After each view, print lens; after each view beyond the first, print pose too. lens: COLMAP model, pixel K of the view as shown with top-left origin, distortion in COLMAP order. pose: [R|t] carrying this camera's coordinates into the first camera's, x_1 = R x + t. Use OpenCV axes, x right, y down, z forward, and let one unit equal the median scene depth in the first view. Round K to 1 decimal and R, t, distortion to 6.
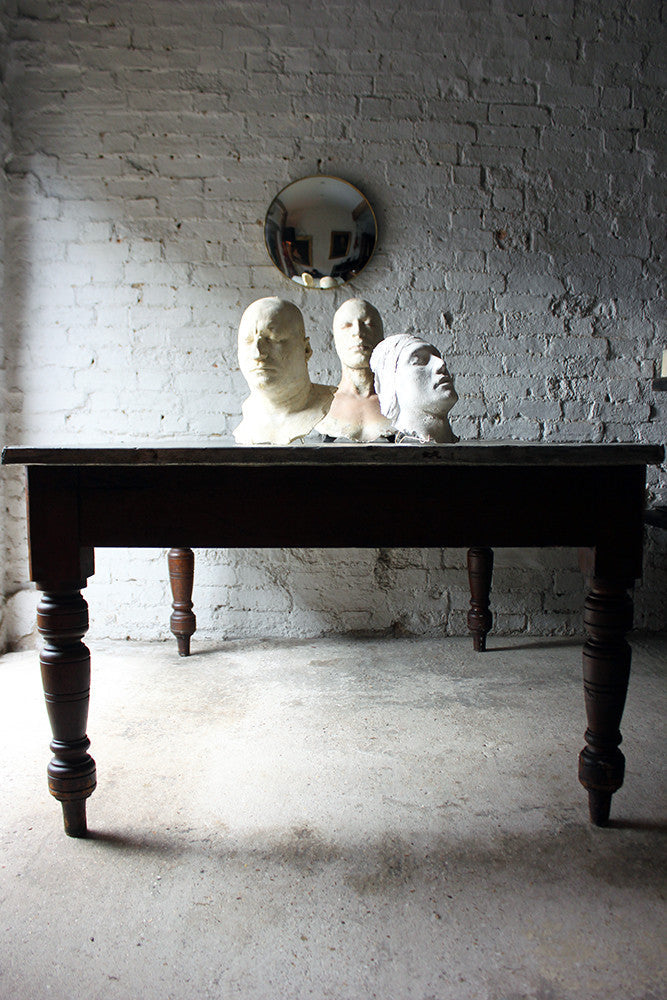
lens RADIAL K [[826.6, 0, 336.0], [0, 826.6, 523.5], [0, 0, 1]] dist [-0.161837, 0.141732]
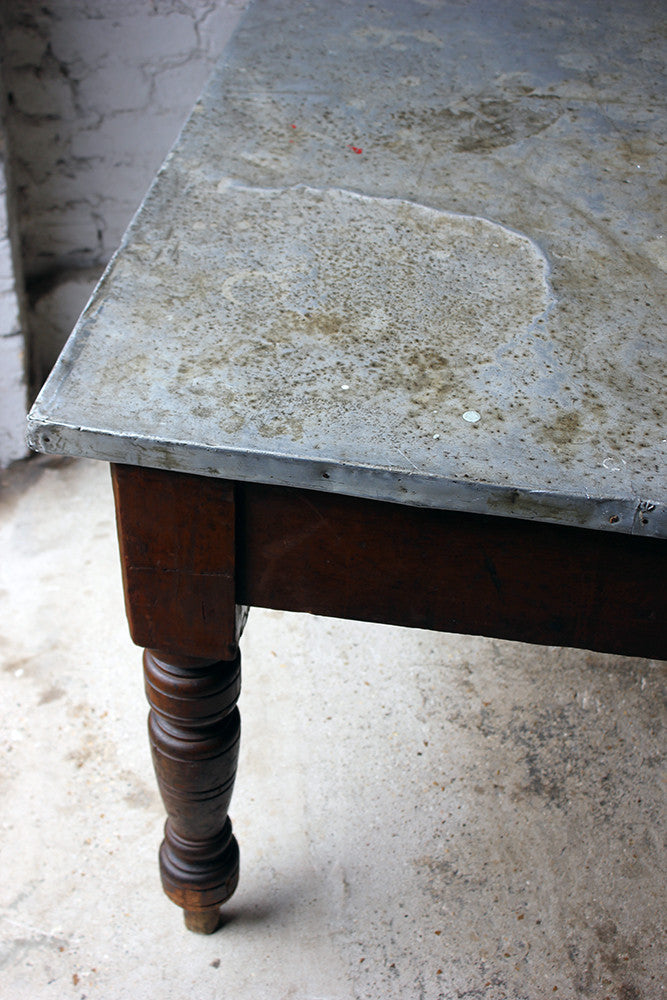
lens RADIAL K [[1415.0, 0, 333.8], [0, 1415.0, 517.5], [0, 0, 1]] dist [-0.030606, 0.000000]
pose [[0.994775, -0.044057, 0.092096, -0.323064], [-0.017245, 0.816618, 0.576921, -0.262464], [-0.100625, -0.575495, 0.811591, 0.285662]]
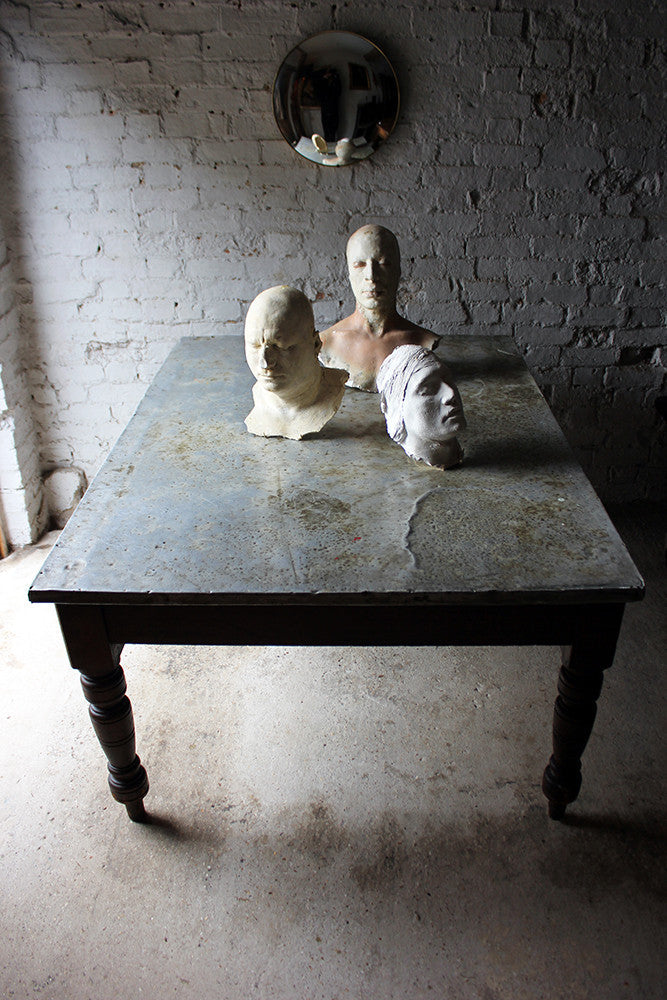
lens RADIAL K [[826.6, 0, 335.5], [0, 826.6, 511.8], [0, 0, 1]] dist [-0.161837, 0.141732]
pose [[0.999475, 0.006939, -0.031651, 0.011355], [0.006371, 0.915643, 0.401942, -0.297789], [0.031771, -0.401932, 0.915118, 0.015710]]
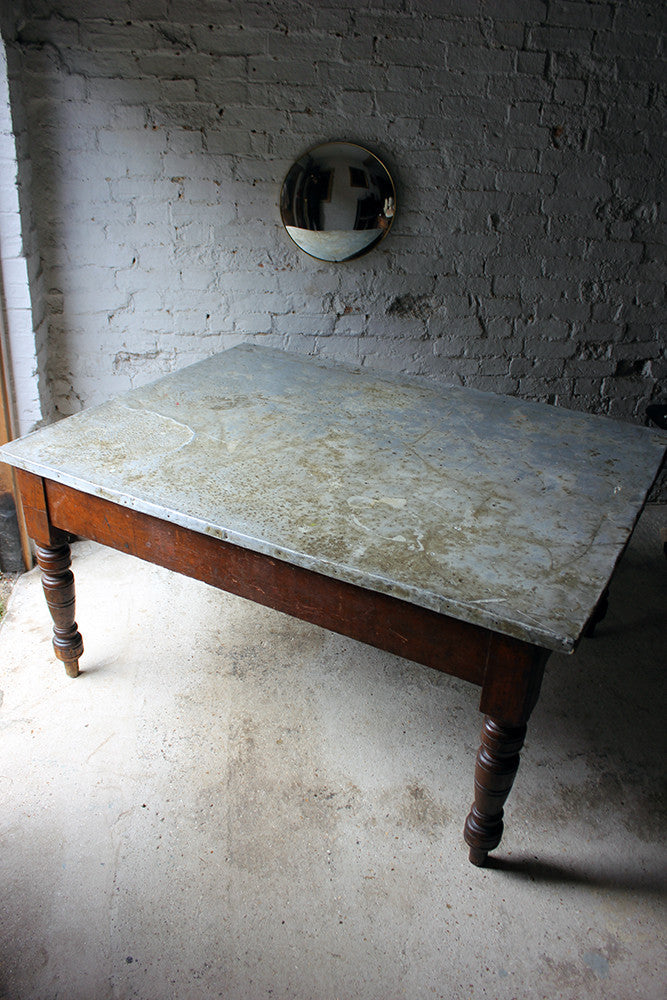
lens RADIAL K [[826.6, 0, 336.0], [0, 826.6, 516.5], [0, 0, 1]] dist [-0.161837, 0.141732]
pose [[0.994994, -0.015648, 0.098699, -0.161068], [-0.024127, 0.920828, 0.389222, -0.301567], [-0.096975, -0.389655, 0.915841, -0.023919]]
